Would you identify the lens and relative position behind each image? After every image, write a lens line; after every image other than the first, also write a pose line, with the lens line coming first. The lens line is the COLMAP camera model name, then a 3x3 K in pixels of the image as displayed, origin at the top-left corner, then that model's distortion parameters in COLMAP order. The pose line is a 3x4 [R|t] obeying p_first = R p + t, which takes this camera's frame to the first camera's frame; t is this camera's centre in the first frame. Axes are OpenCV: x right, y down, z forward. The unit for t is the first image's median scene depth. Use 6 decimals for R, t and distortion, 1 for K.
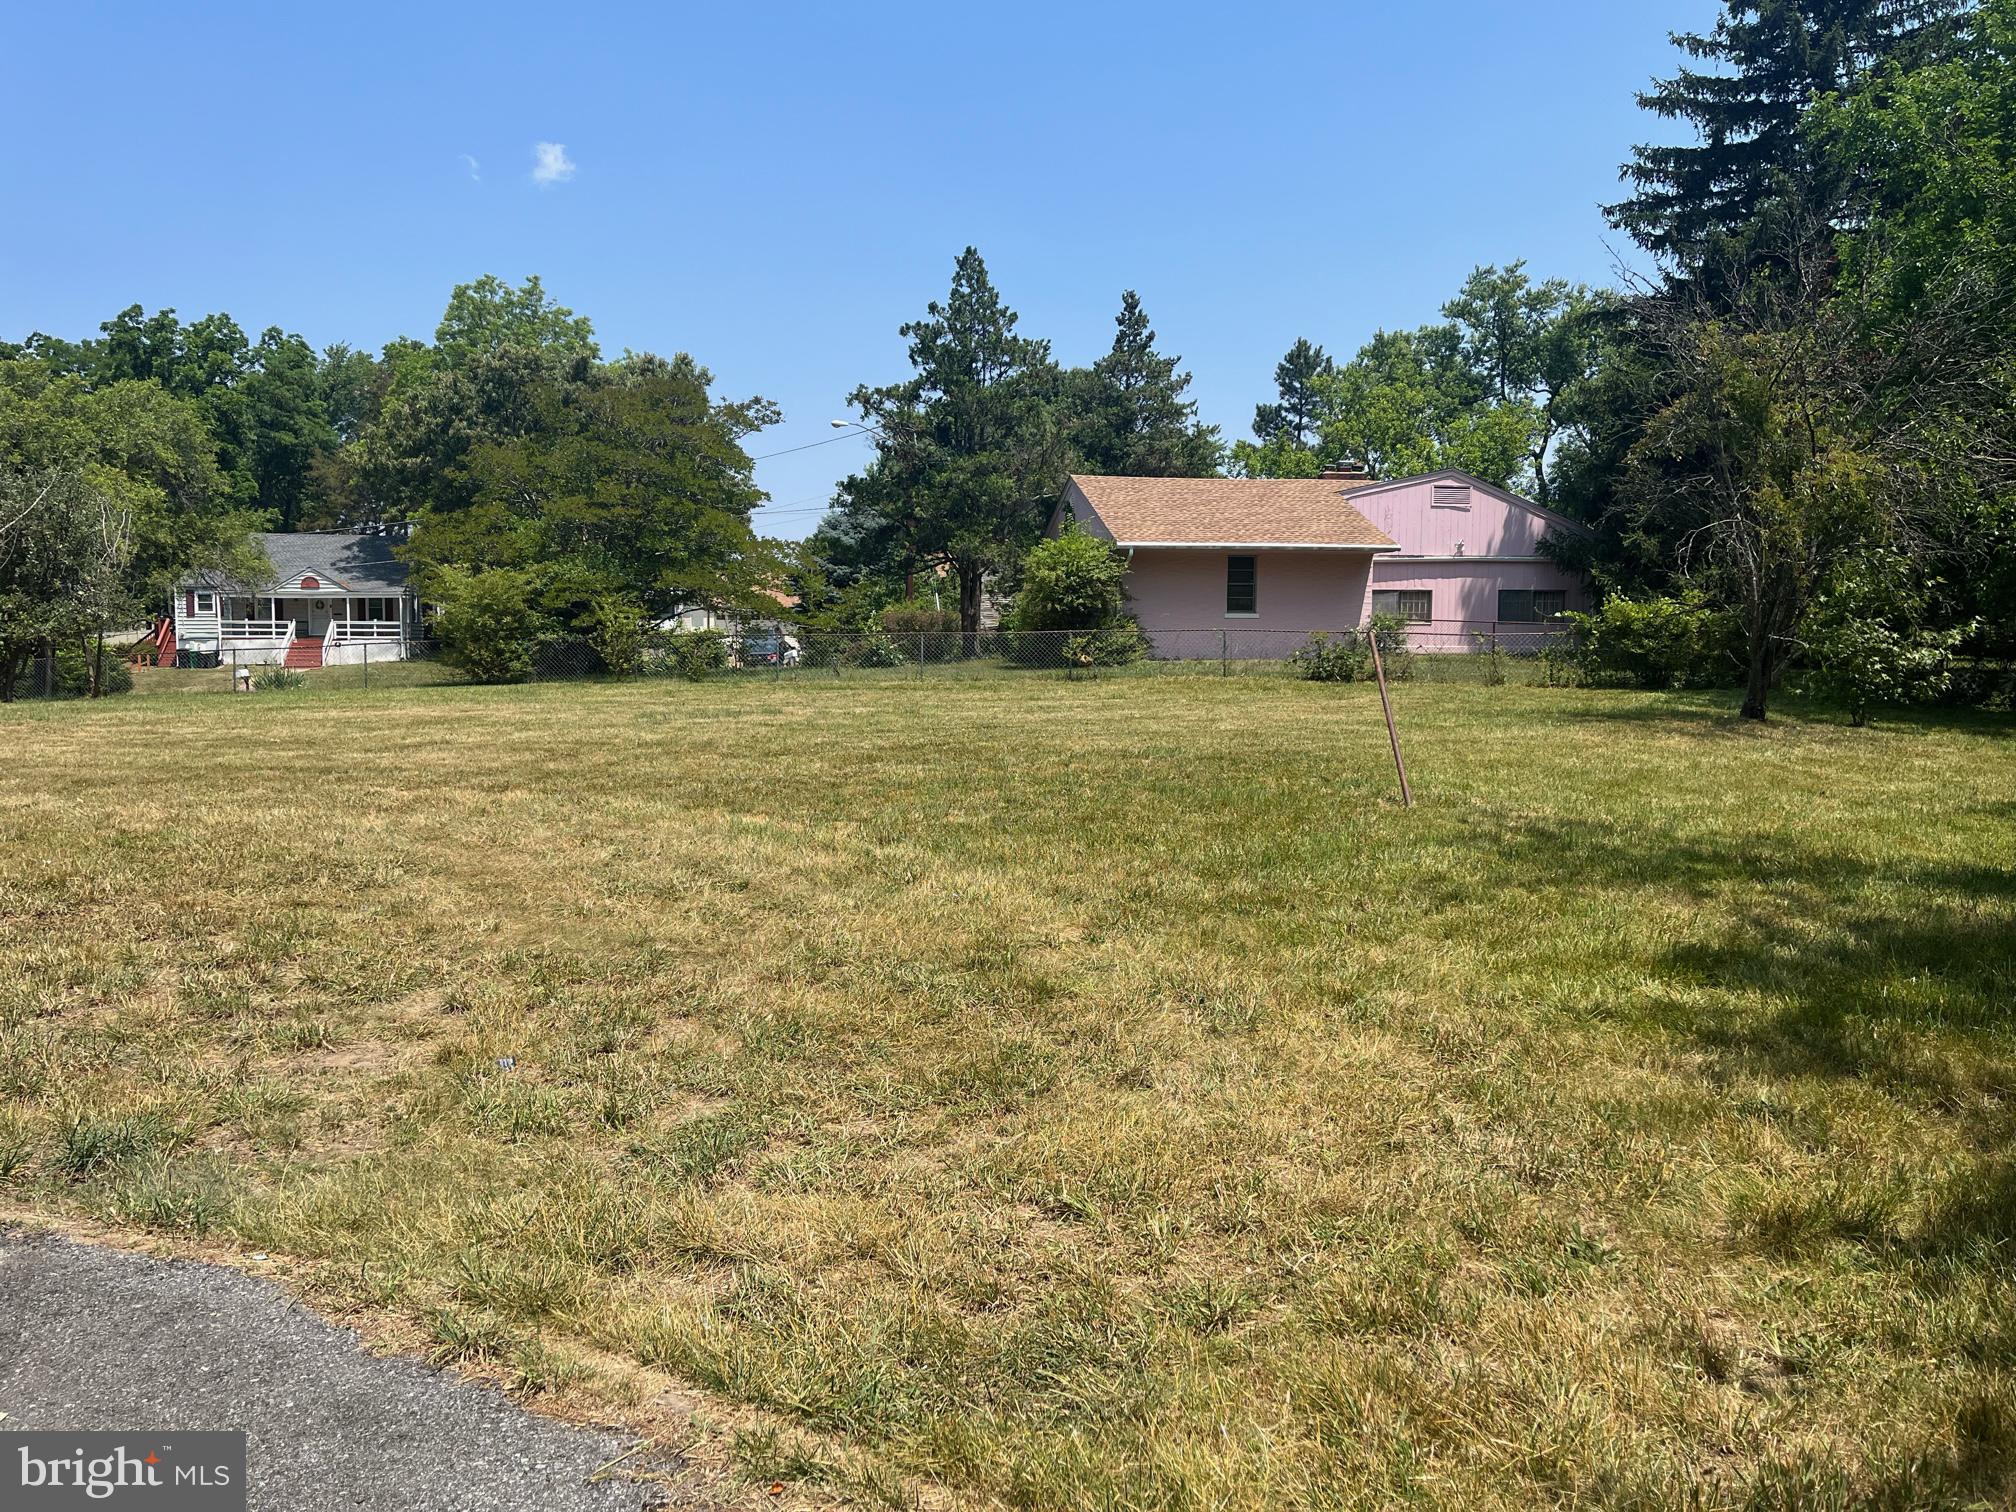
lens RADIAL K [[1516.1, 0, 1012.2], [0, 1516.1, 734.8], [0, 0, 1]] dist [0.014279, -0.006742]
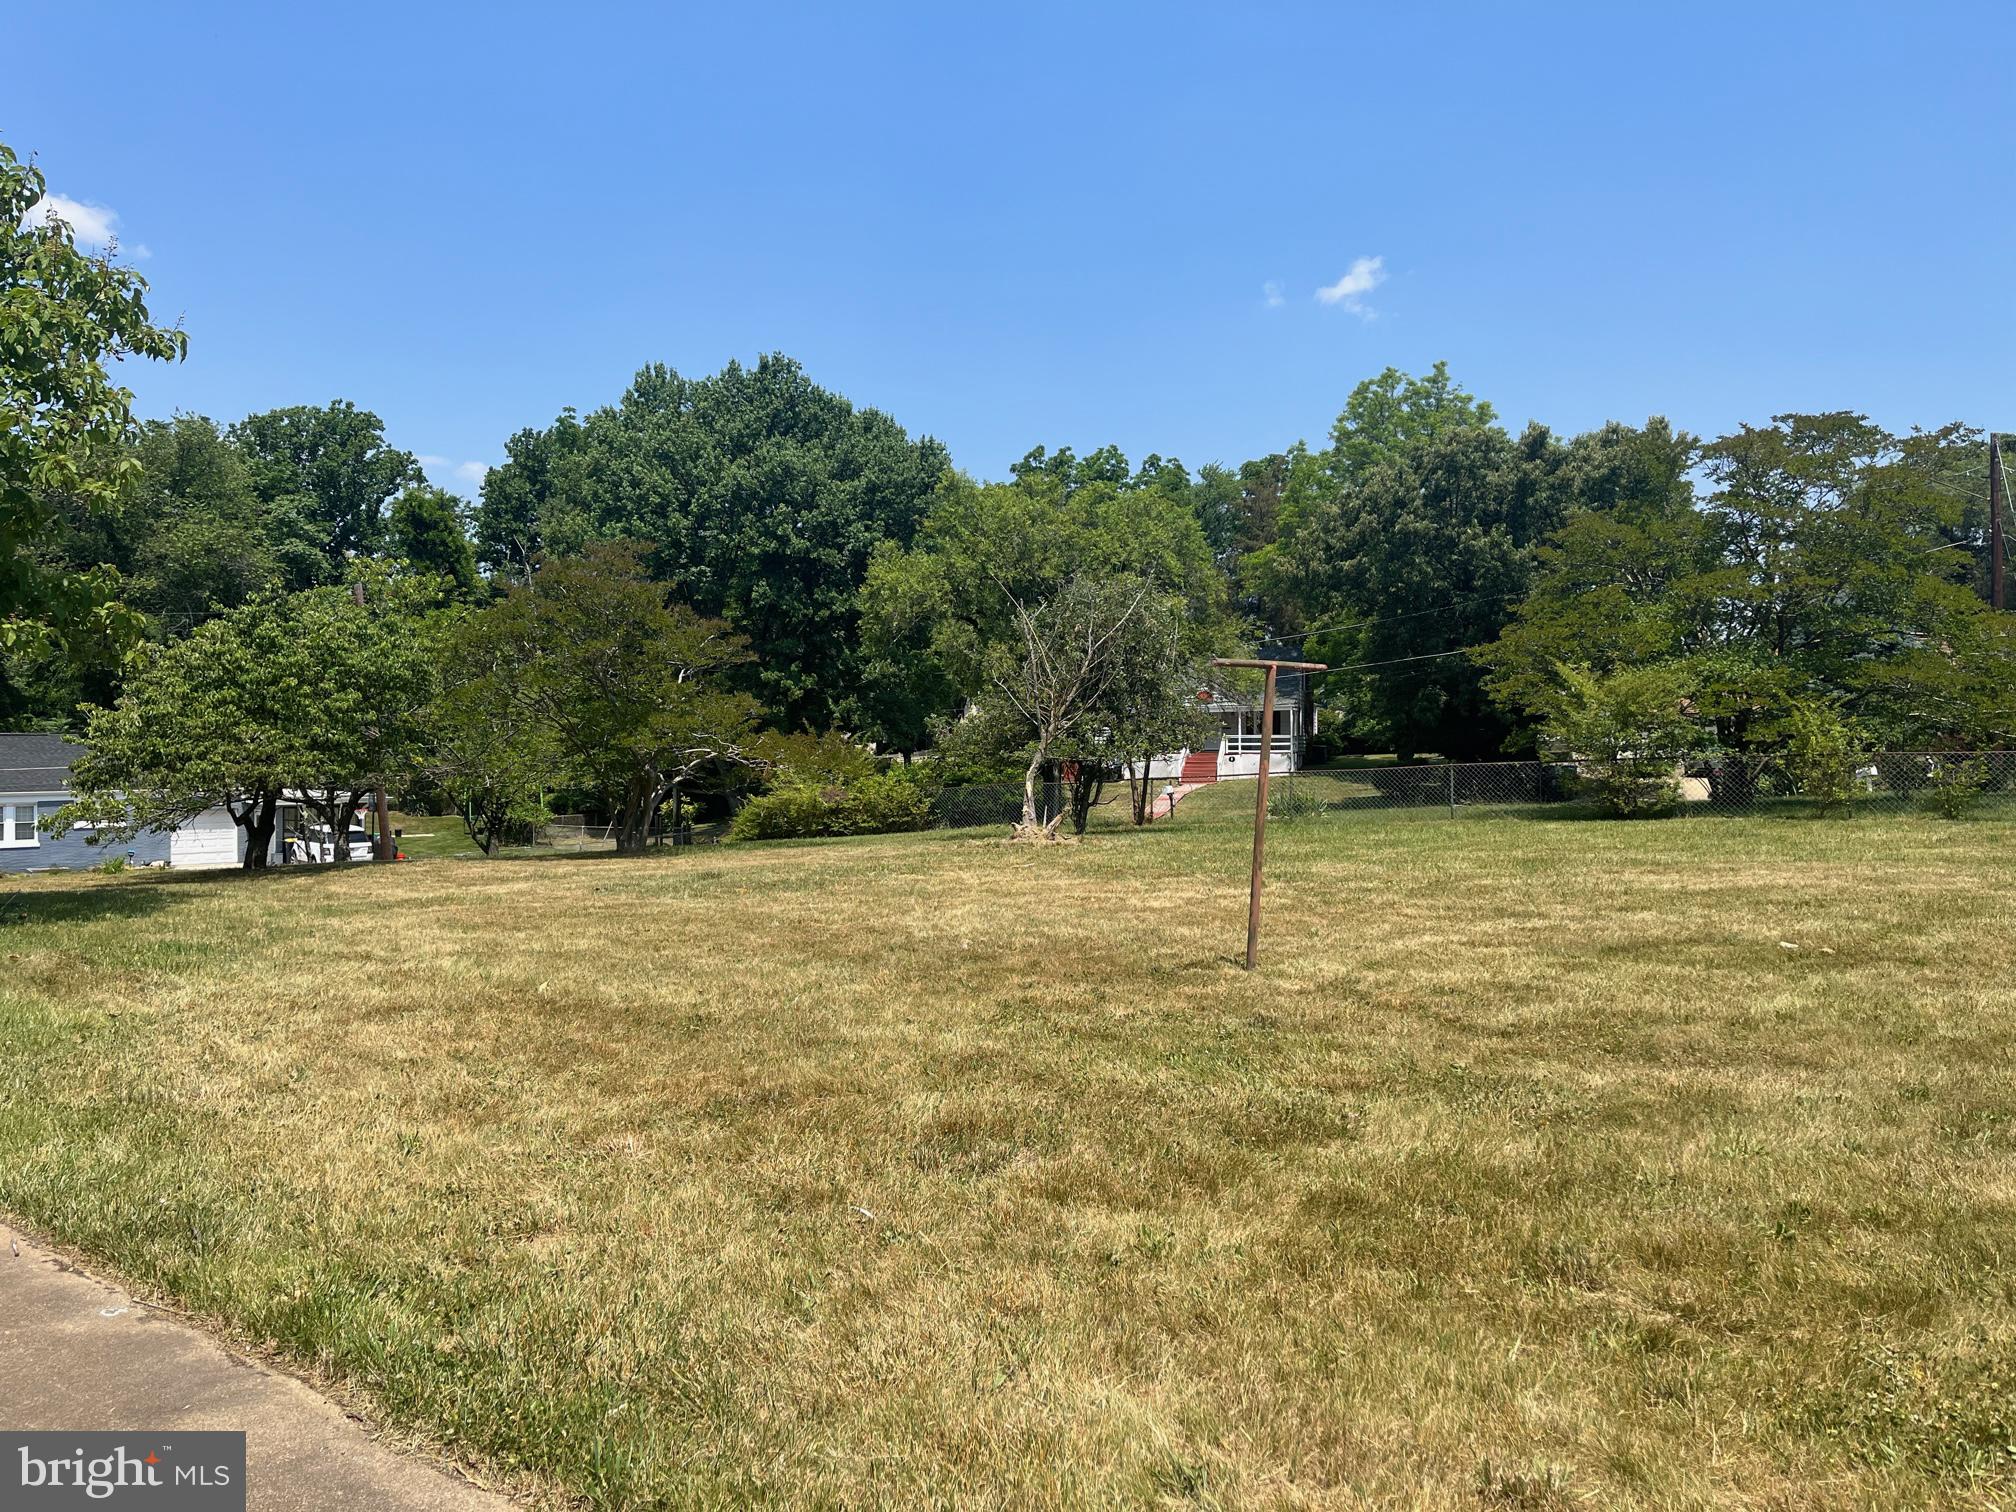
lens RADIAL K [[1516.1, 0, 1004.6], [0, 1516.1, 766.3], [0, 0, 1]] dist [0.014279, -0.006742]
pose [[0.877344, -0.002392, -0.479857, -0.102593], [-0.021991, 0.998736, -0.045187, -0.007118], [0.479358, 0.050198, 0.876183, 0.070230]]
